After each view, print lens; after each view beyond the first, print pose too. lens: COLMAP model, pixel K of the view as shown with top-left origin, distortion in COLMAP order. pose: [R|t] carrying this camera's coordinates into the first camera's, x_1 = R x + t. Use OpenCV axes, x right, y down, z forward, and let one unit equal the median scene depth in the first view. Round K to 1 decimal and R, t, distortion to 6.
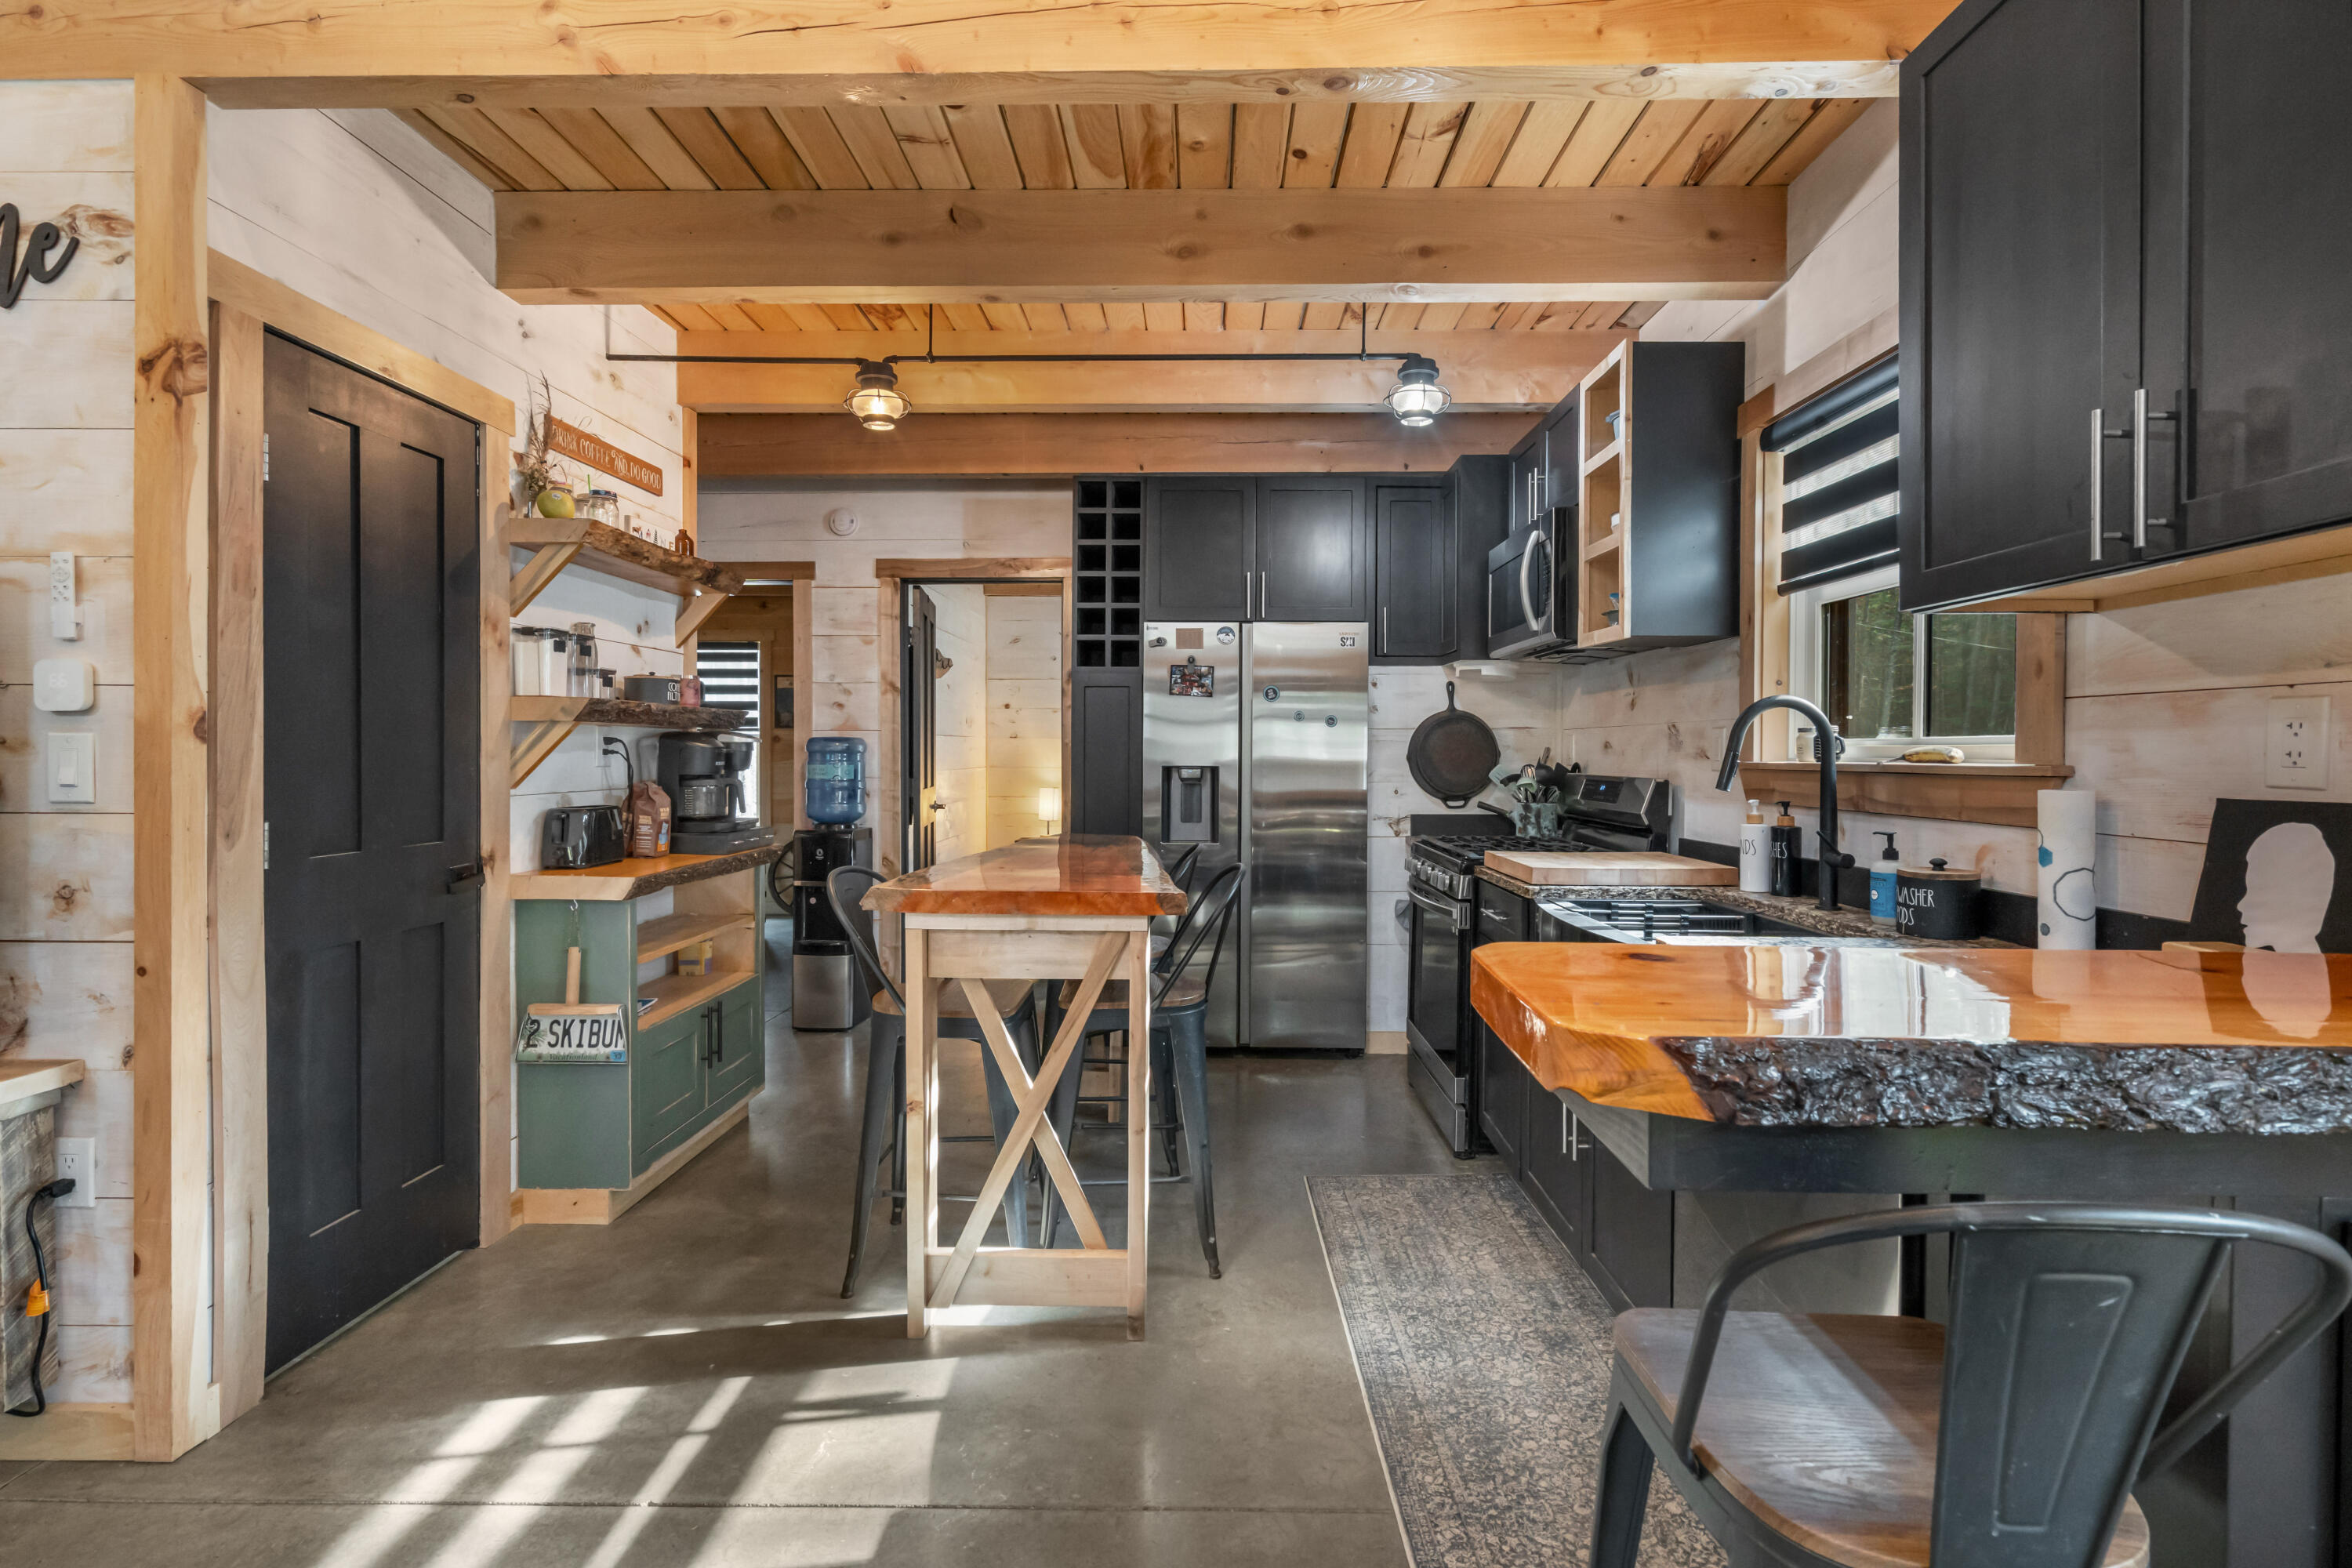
lens RADIAL K [[1072.5, 0, 1184.2], [0, 1072.5, 756.4], [0, 0, 1]] dist [-0.001714, 0.000103]
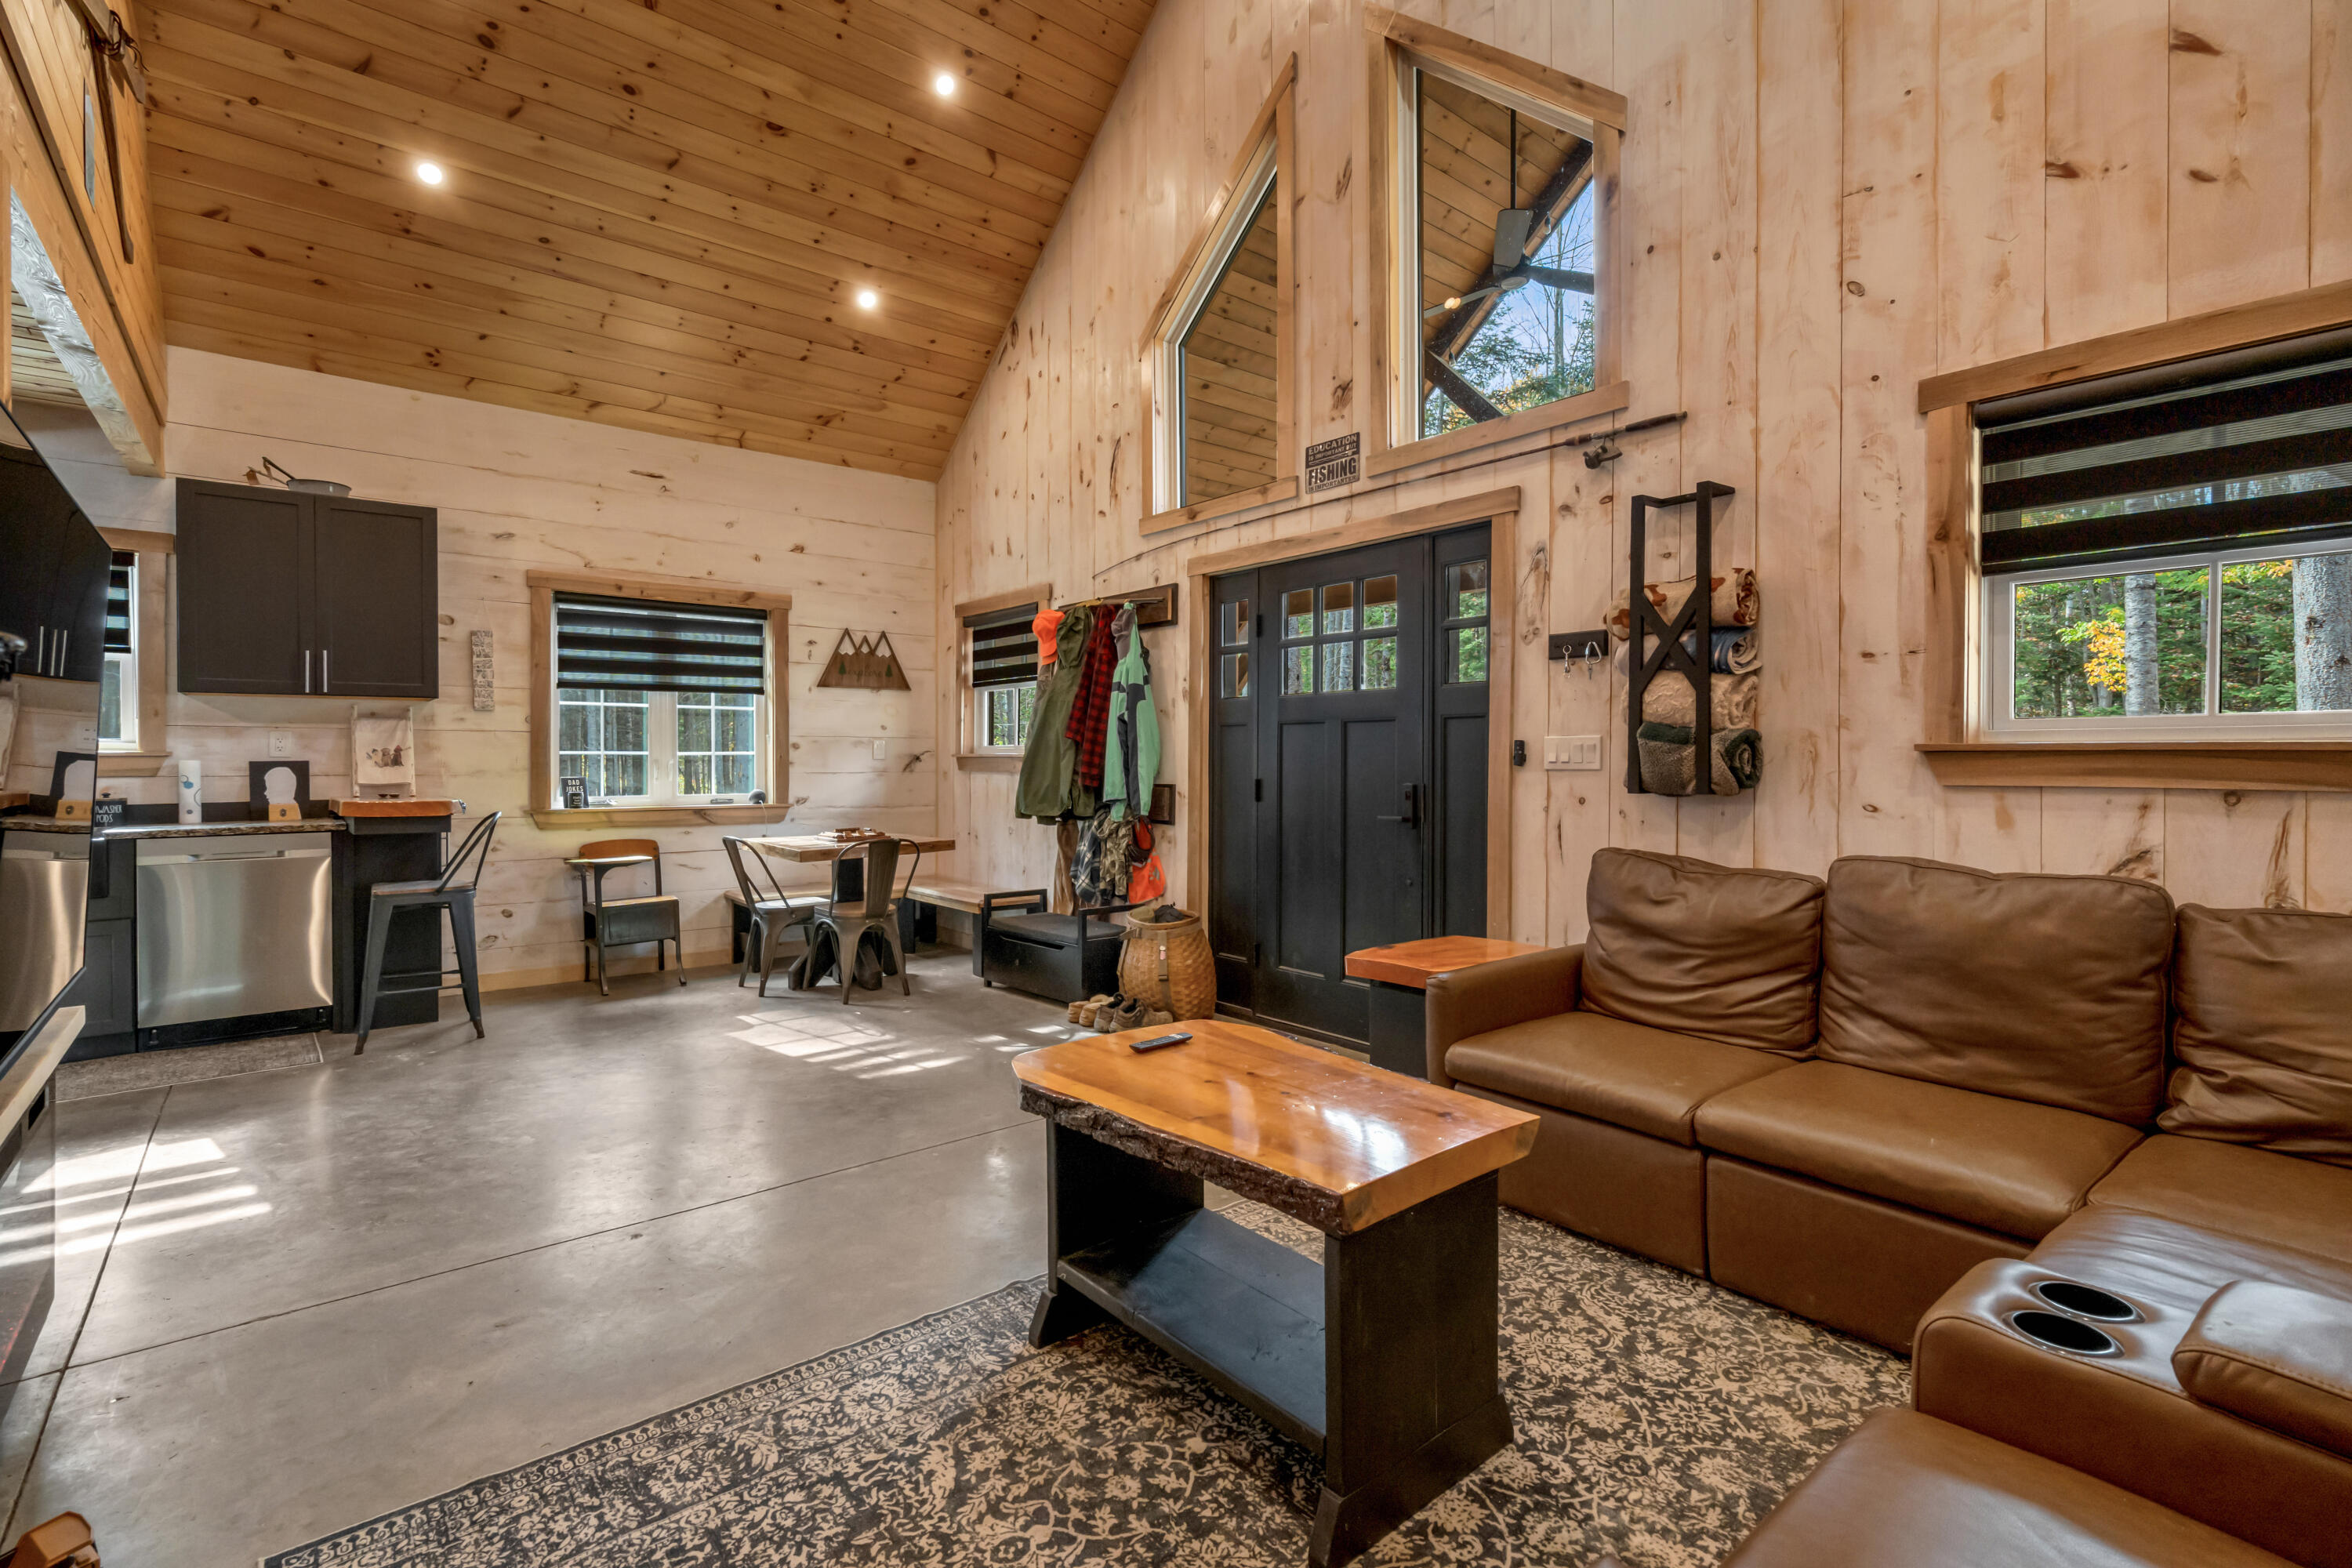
lens RADIAL K [[1100.9, 0, 1211.3], [0, 1100.9, 767.3], [0, 0, 1]] dist [-0.003710, 0.000152]
pose [[-0.667128, -0.009180, 0.744886, -1.560151], [0.000826, 0.999914, 0.013063, 0.007782], [-0.744942, 0.009330, -0.667064, 0.485068]]
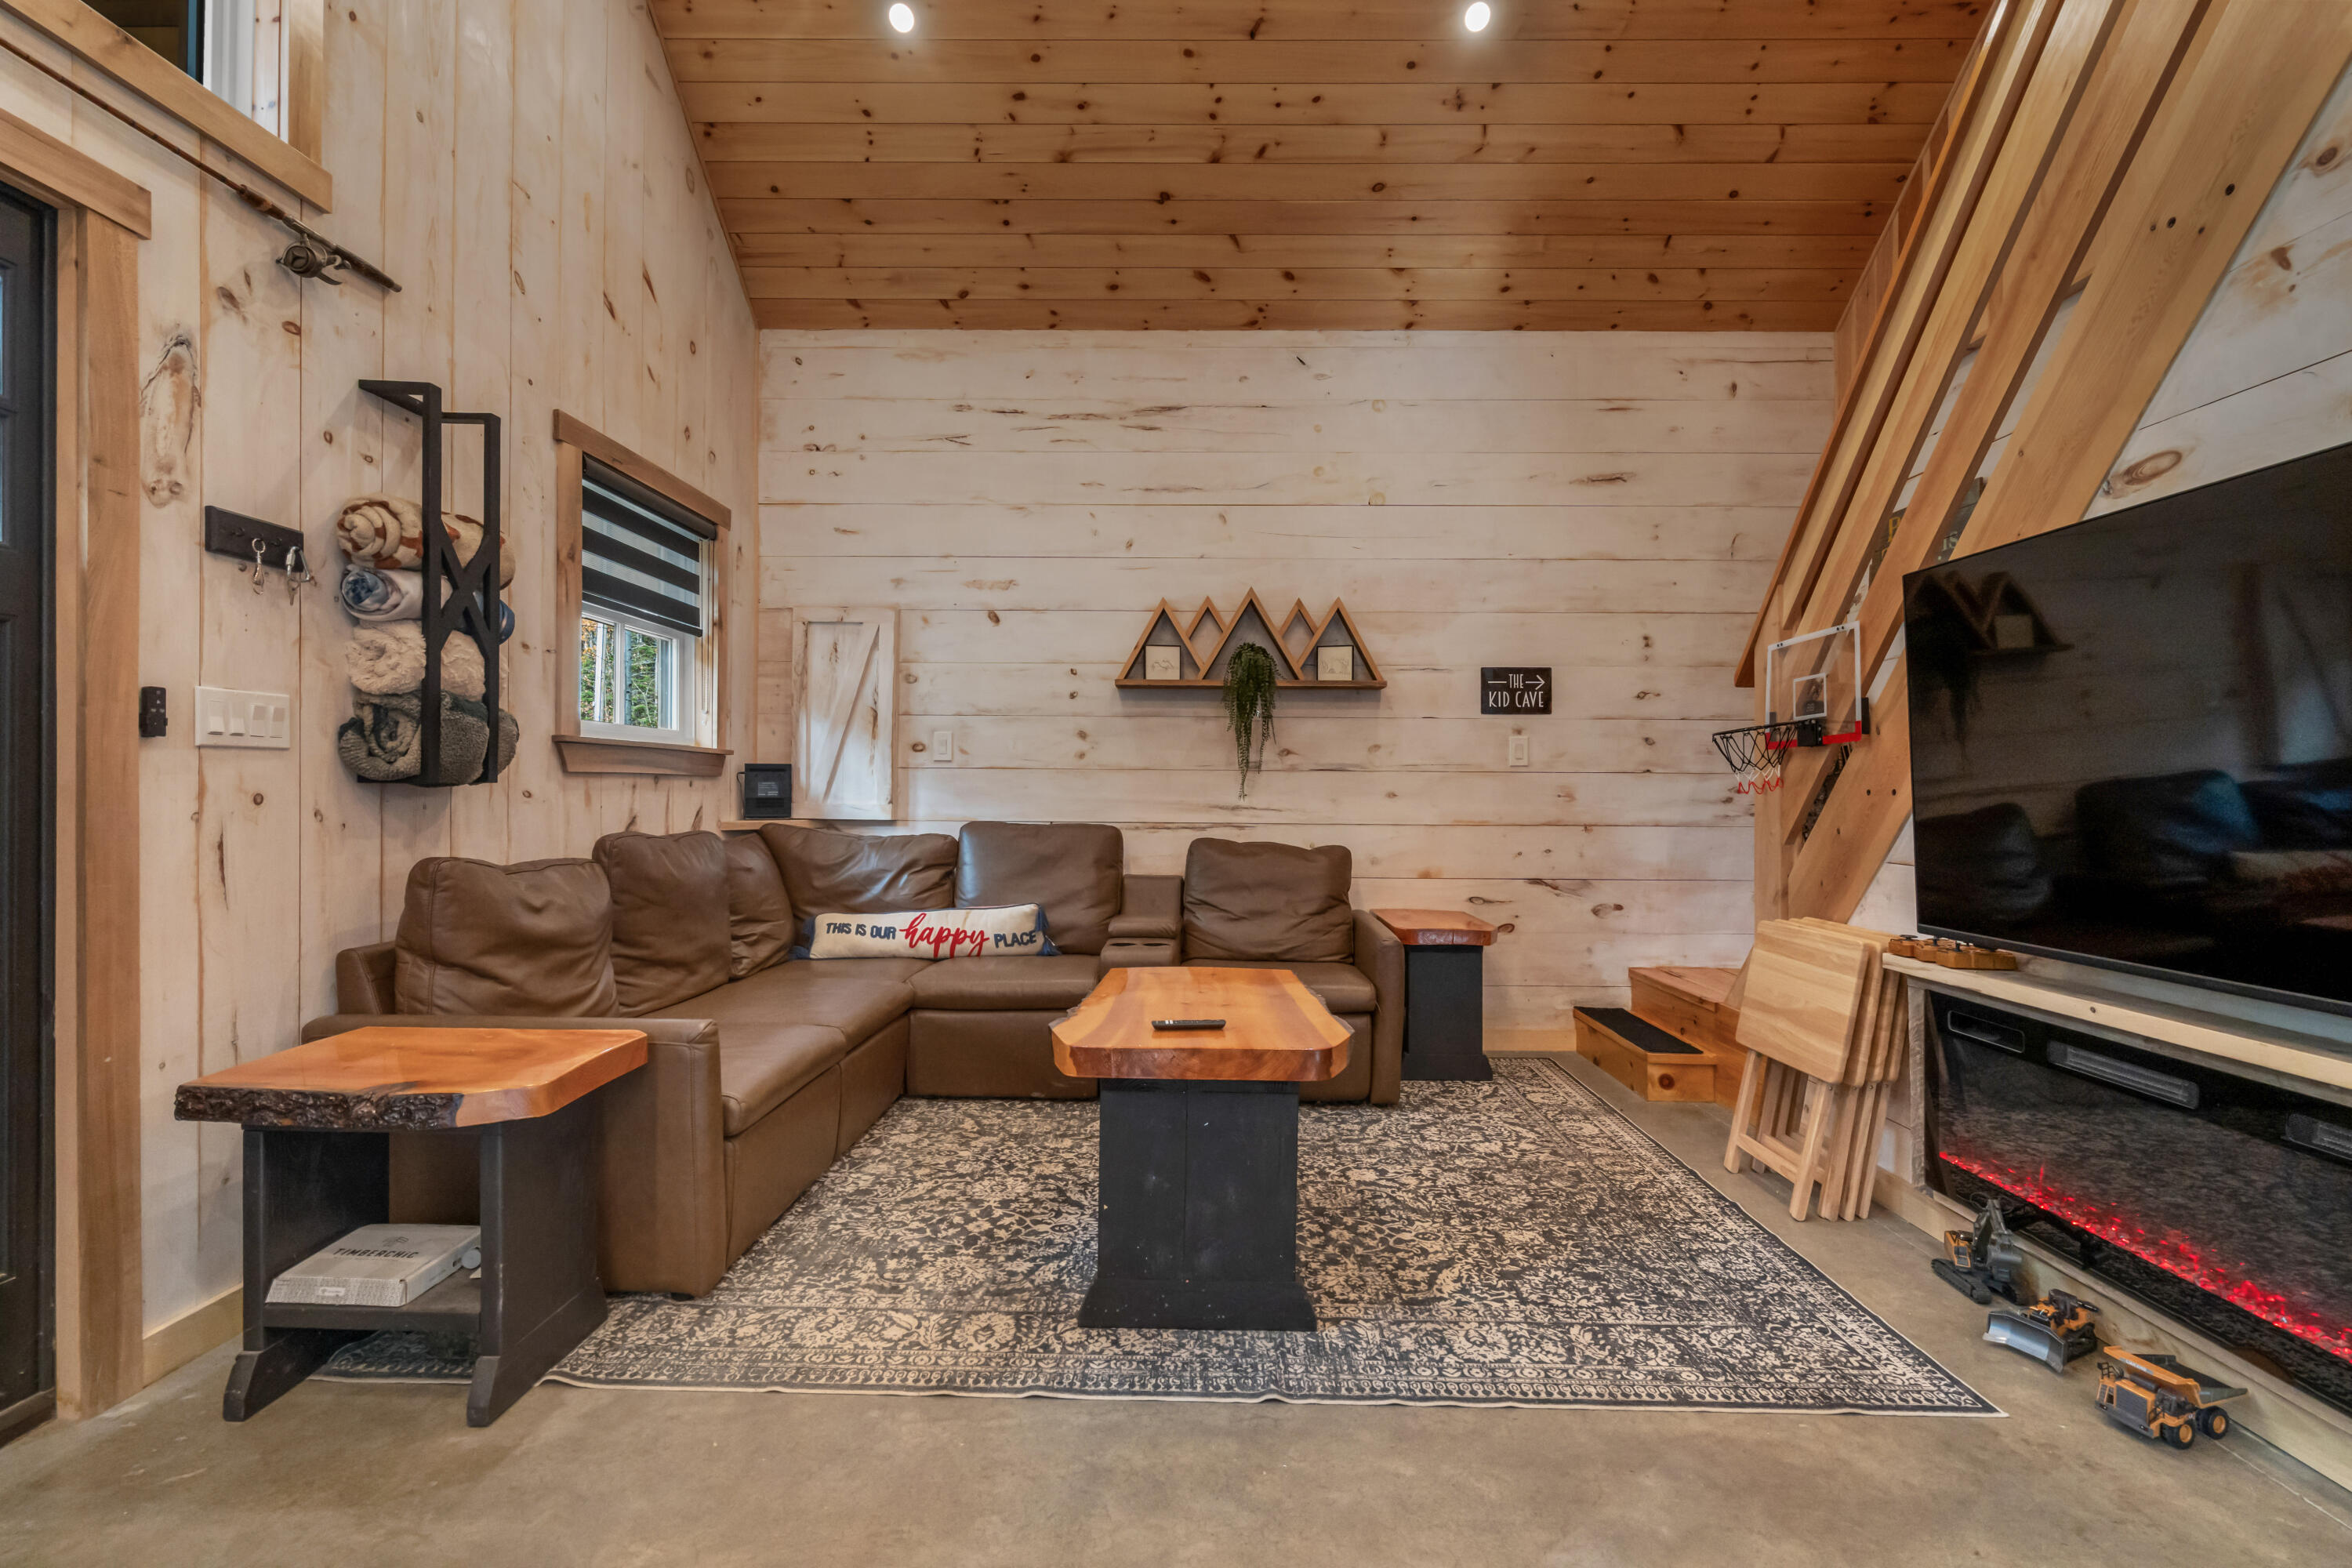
lens RADIAL K [[1055.8, 0, 1176.0], [0, 1055.8, 784.0], [0, 0, 1]] dist [-0.004354, 0.000856]
pose [[-0.000140, -0.006815, -0.999977, -0.308964], [-0.012165, 0.999903, -0.006813, 0.045883], [0.999926, 0.012164, -0.000223, 0.018388]]
